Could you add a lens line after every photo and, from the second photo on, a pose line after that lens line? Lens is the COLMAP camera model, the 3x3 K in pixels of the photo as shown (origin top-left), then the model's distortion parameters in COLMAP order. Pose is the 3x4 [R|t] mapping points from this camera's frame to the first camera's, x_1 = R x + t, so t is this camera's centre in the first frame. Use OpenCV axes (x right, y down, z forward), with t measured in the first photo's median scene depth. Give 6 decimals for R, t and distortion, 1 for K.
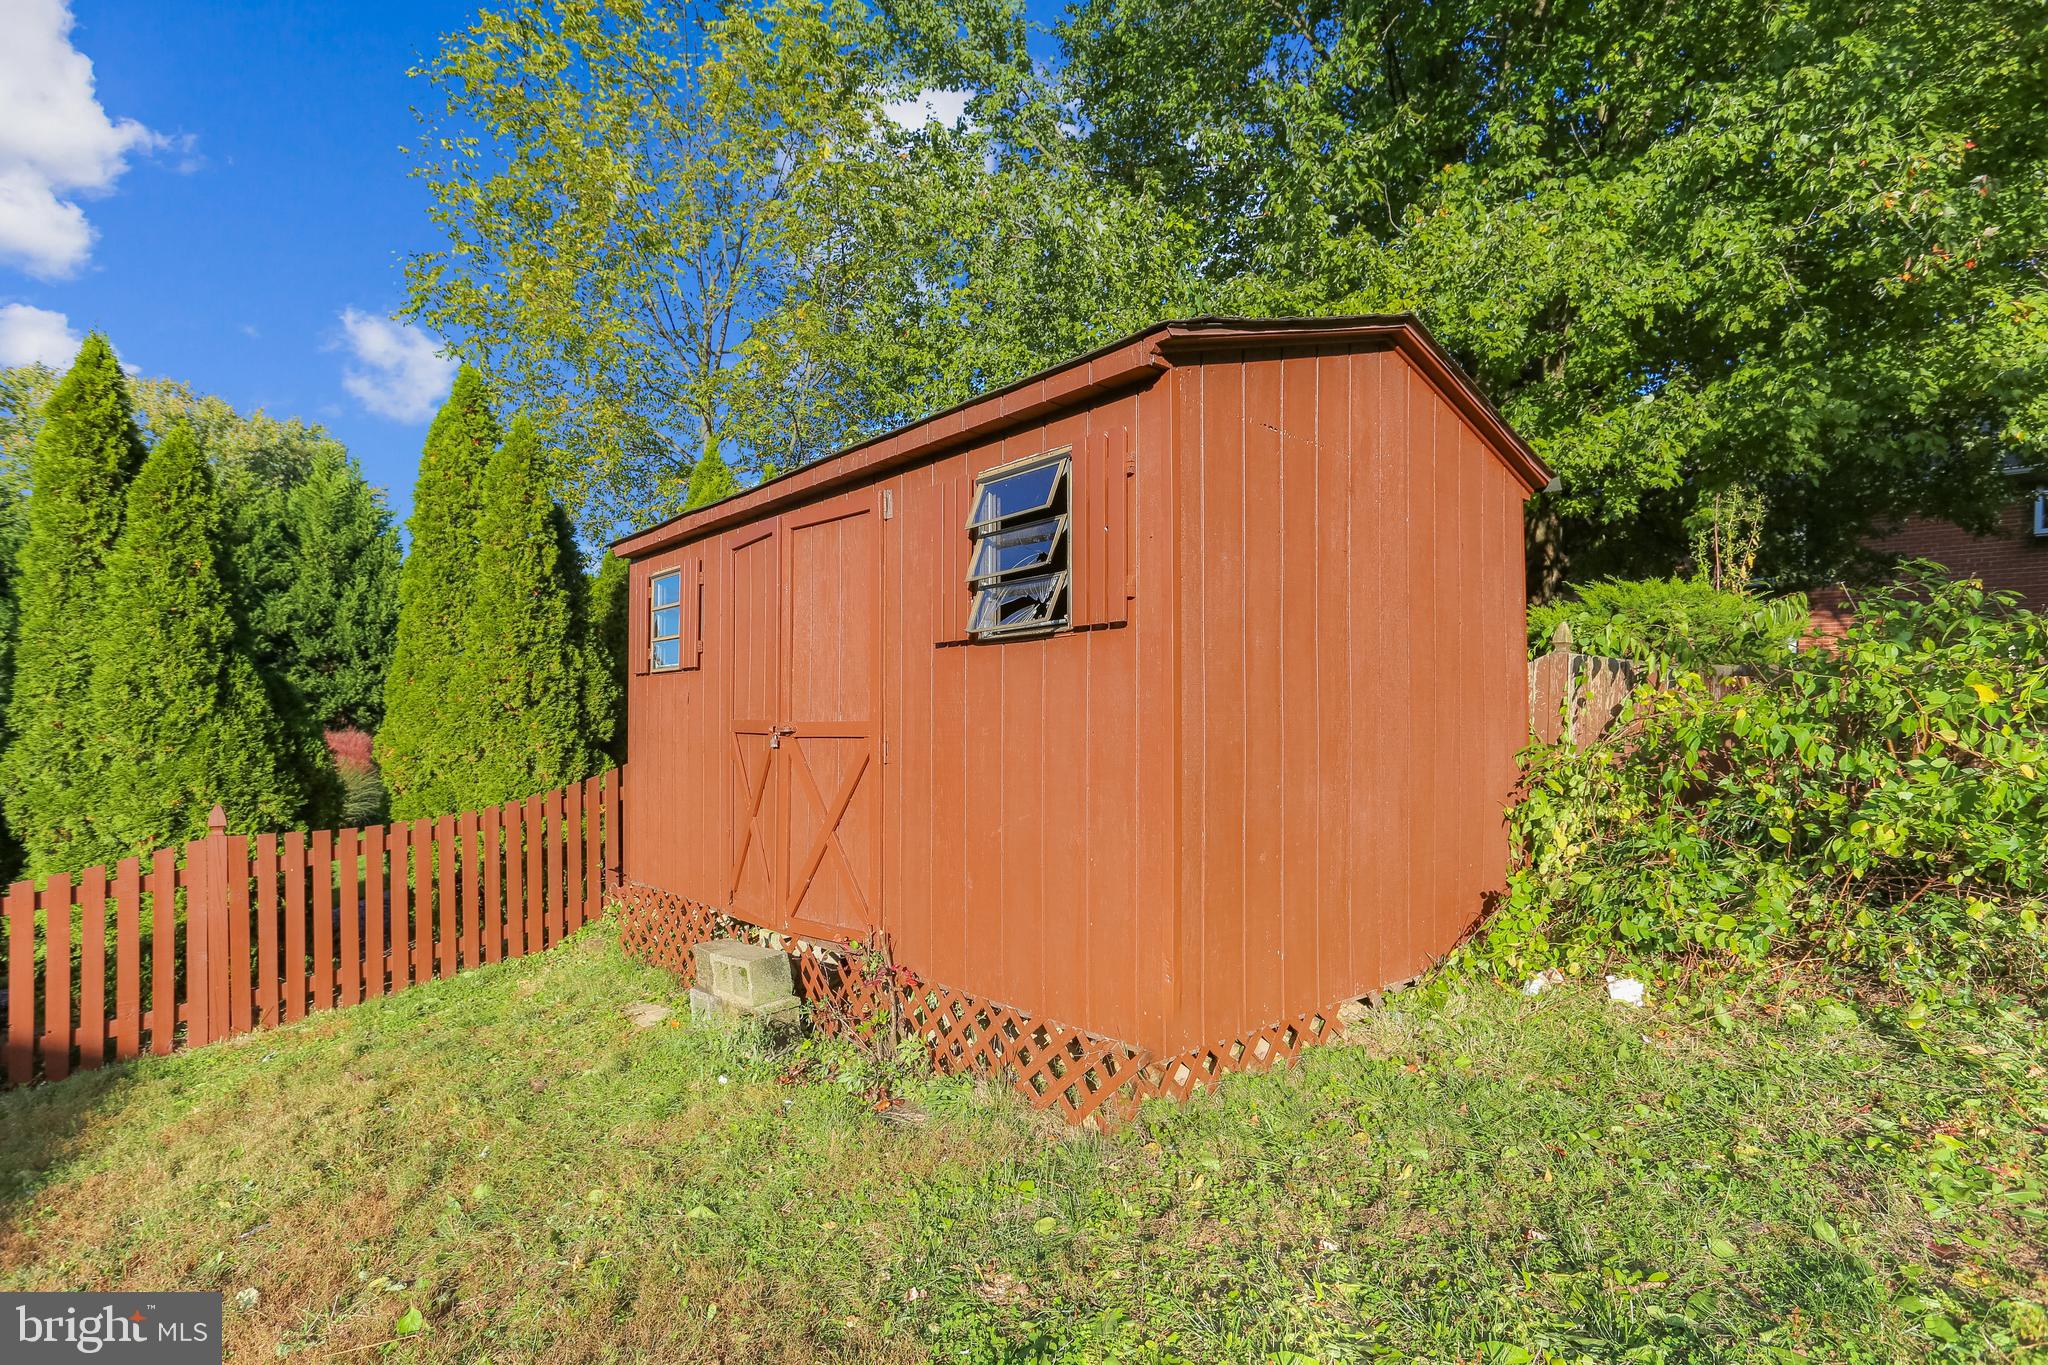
lens RADIAL K [[1008.2, 0, 1030.4], [0, 1008.2, 702.9], [0, 0, 1]] dist [-0.059562, 0.000473]
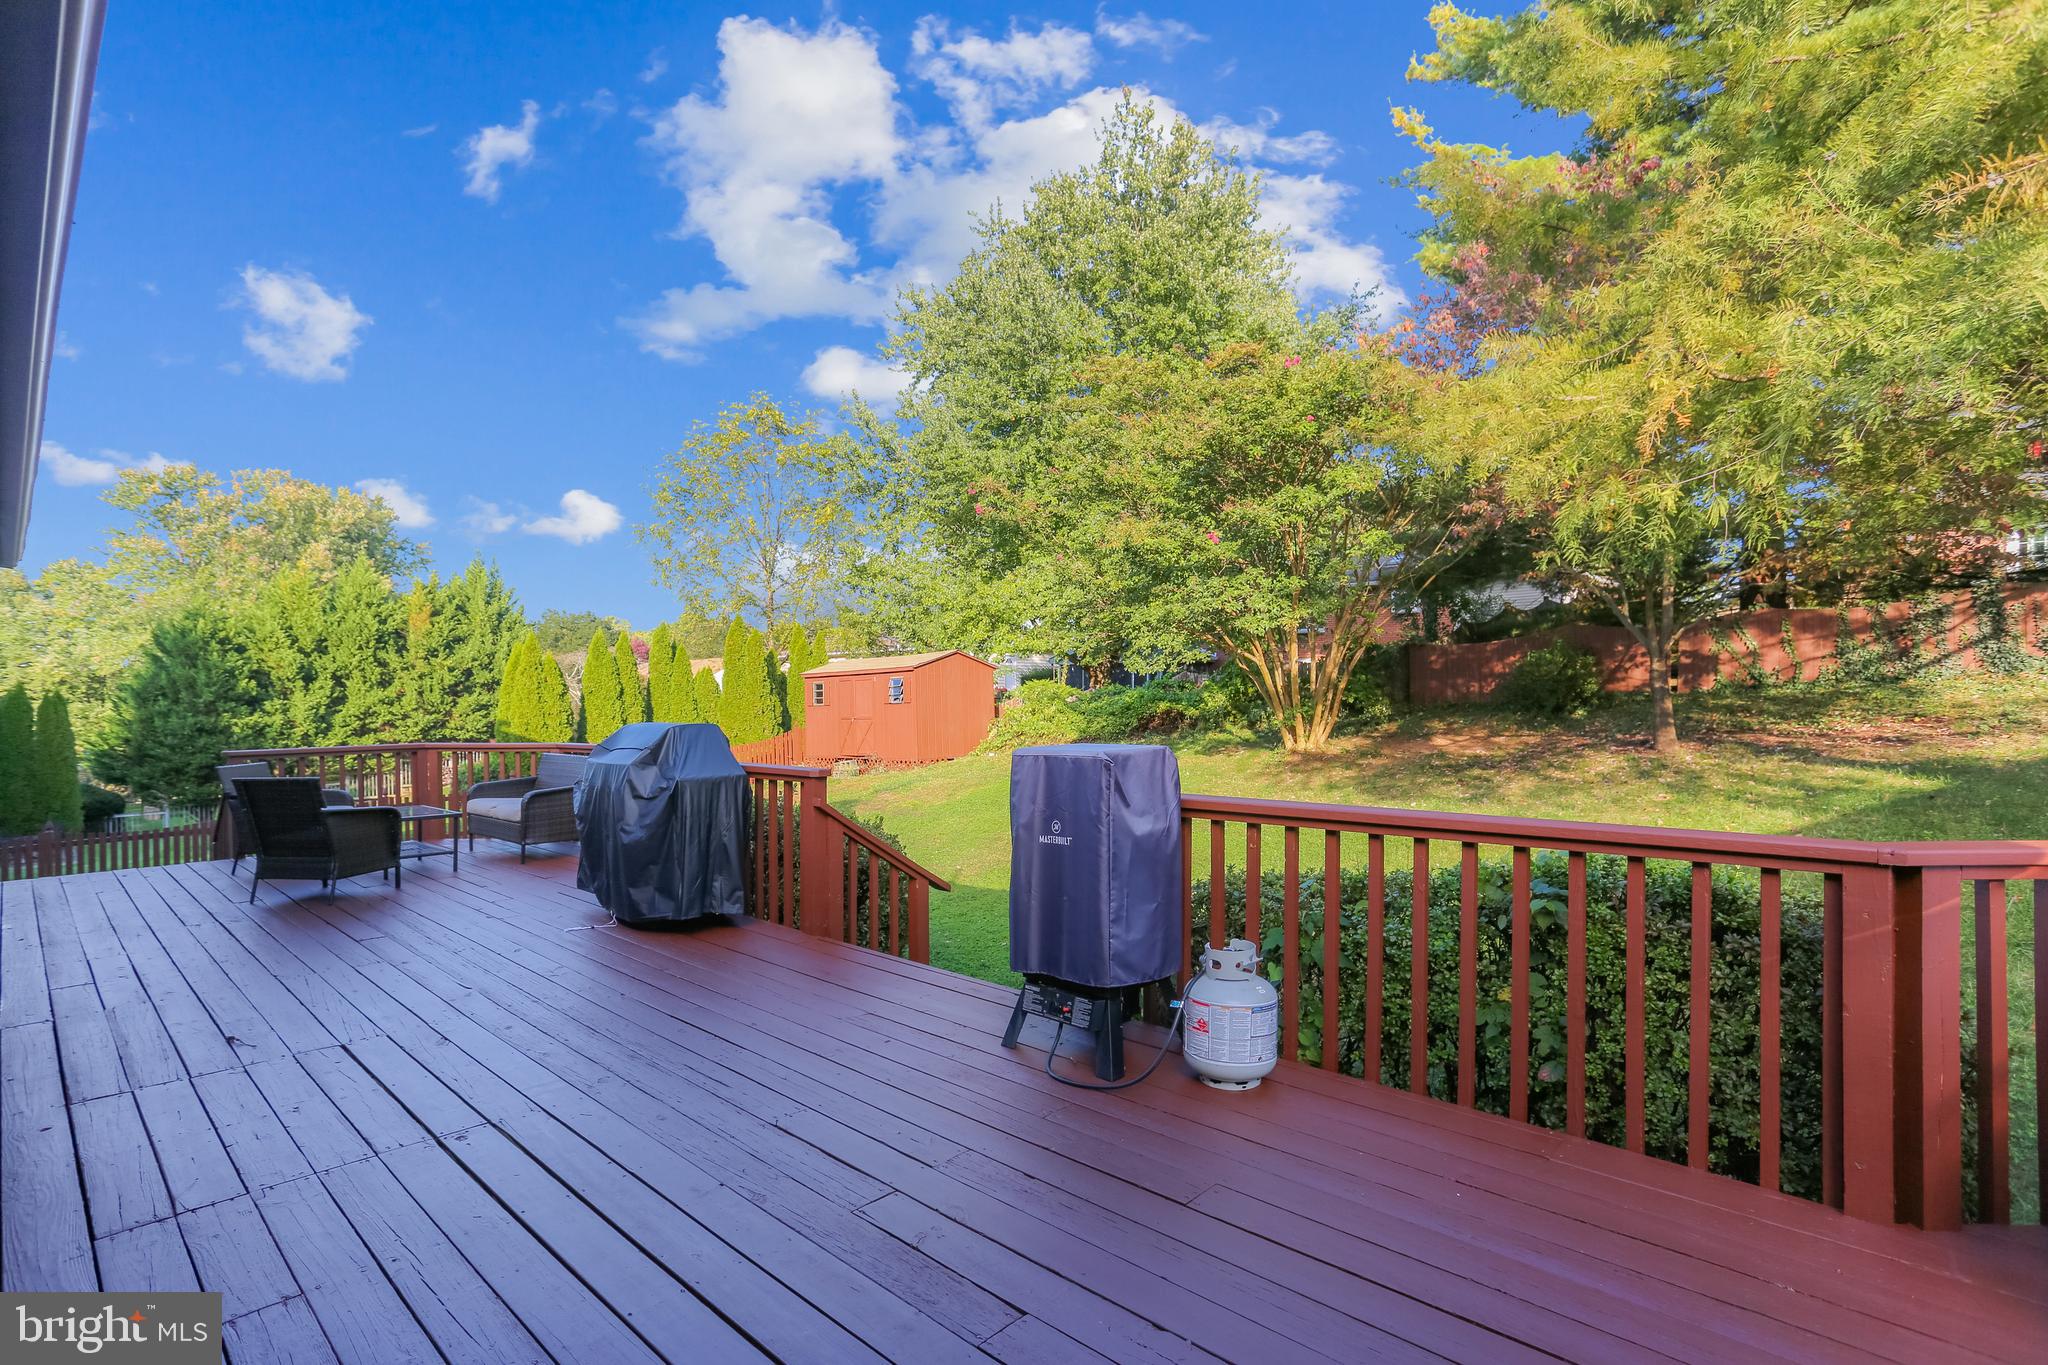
lens RADIAL K [[969.1, 0, 1003.5], [0, 969.1, 689.7], [0, 0, 1]] dist [-0.021591, 0.011654]
pose [[0.997857, -0.010474, 0.064592, 0.115093], [0.011017, 0.999907, -0.008053, -0.041094], [-0.064501, 0.008747, 0.997879, -2.244195]]
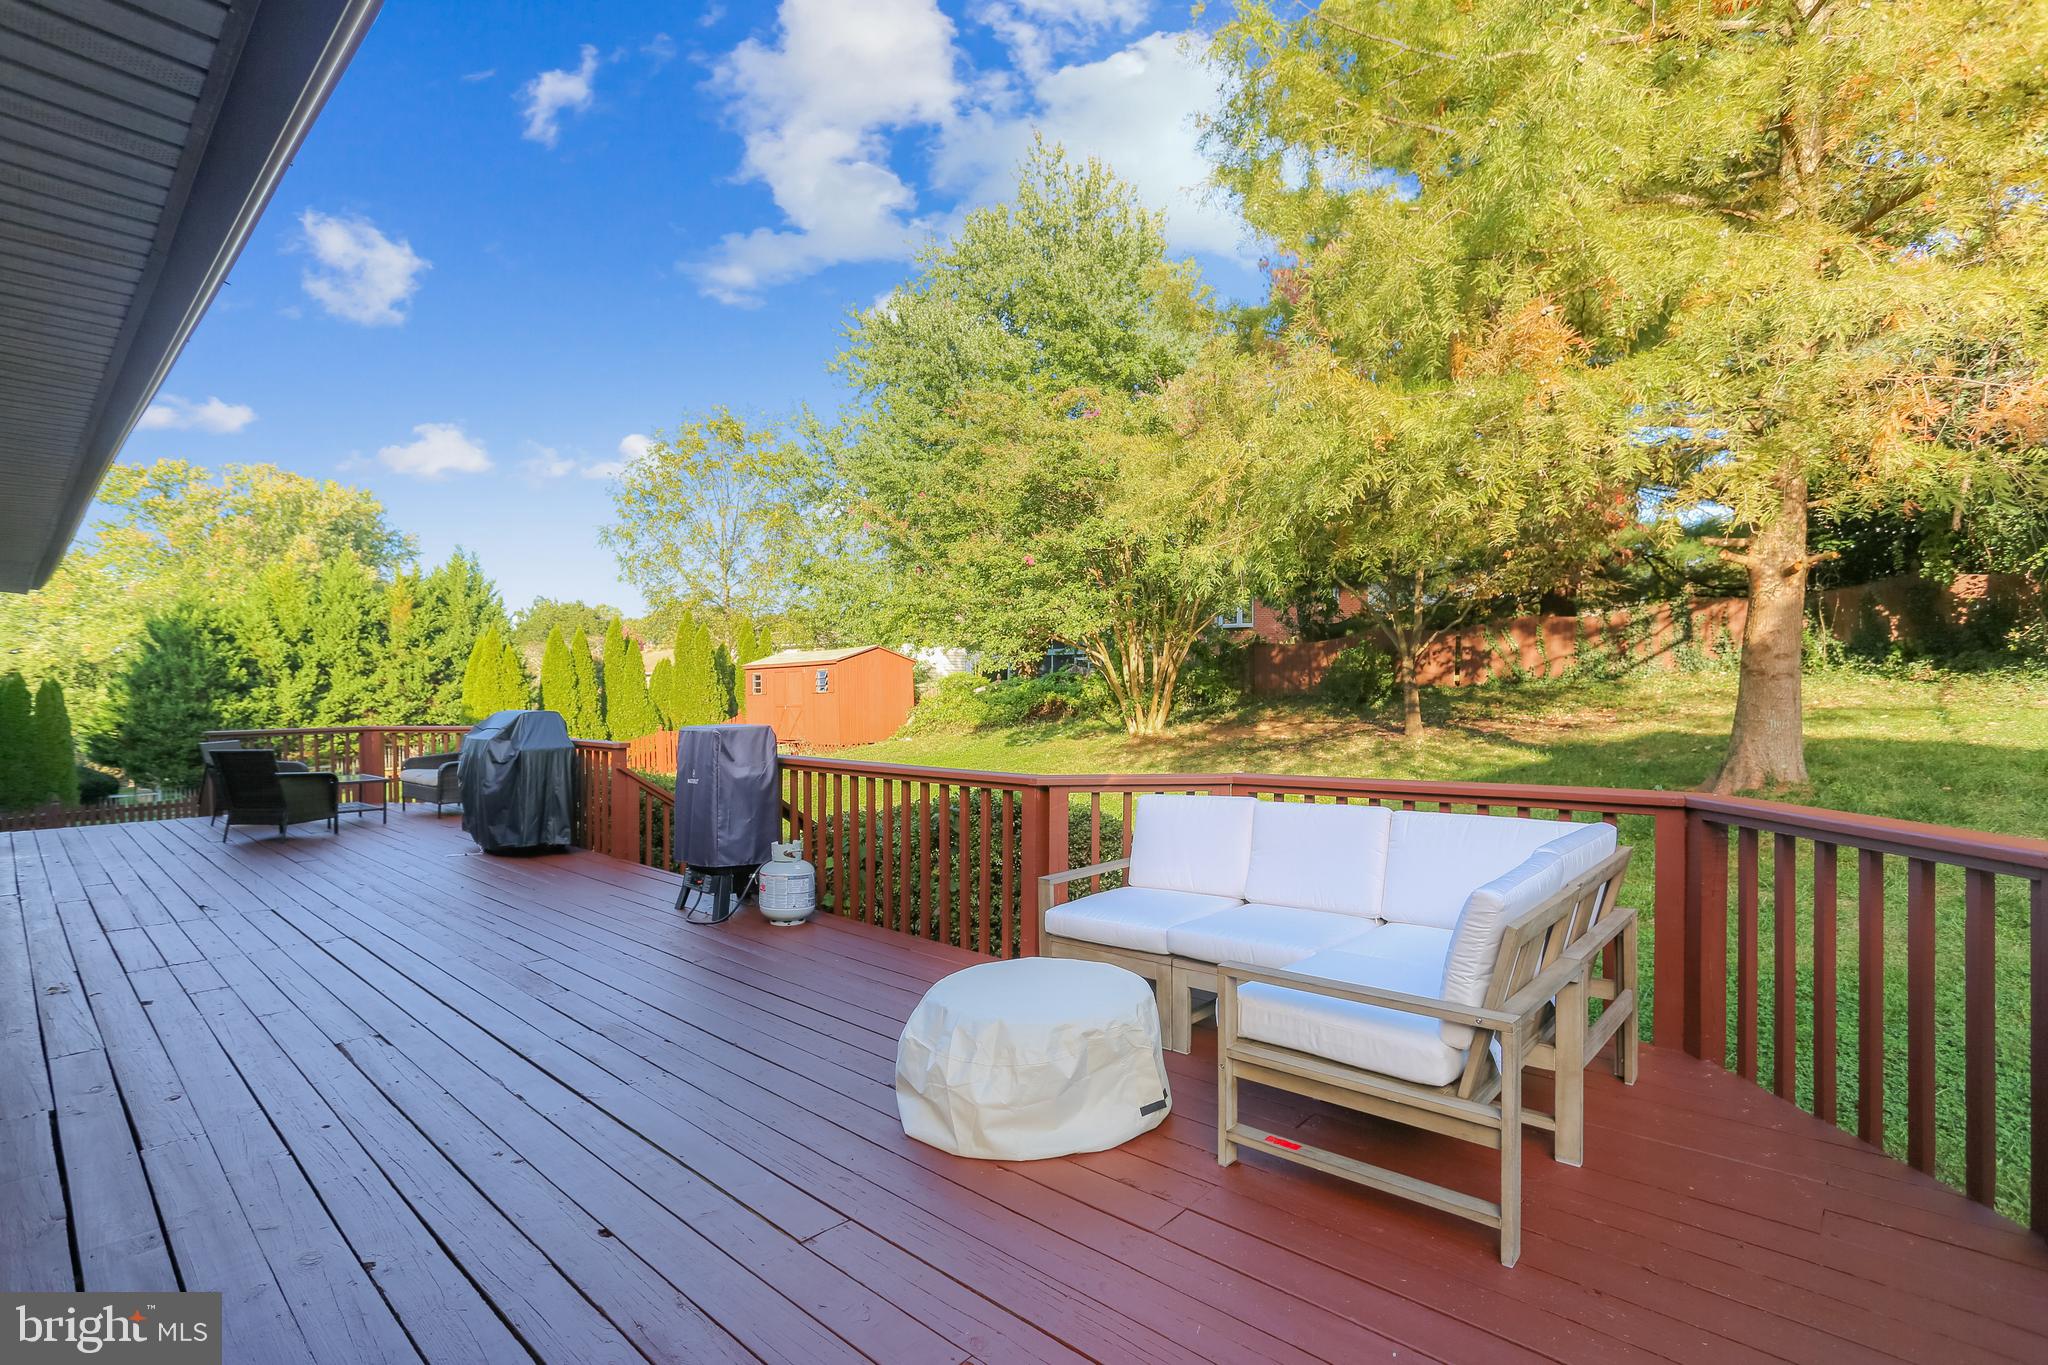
lens RADIAL K [[956.5, 0, 999.9], [0, 956.5, 687.4], [0, 0, 1]] dist [-0.002706, 0.000170]
pose [[0.997530, -0.008754, 0.069694, 0.324816], [0.008597, 0.999960, 0.002544, -0.047078], [-0.069714, -0.001939, 0.997565, -2.521367]]
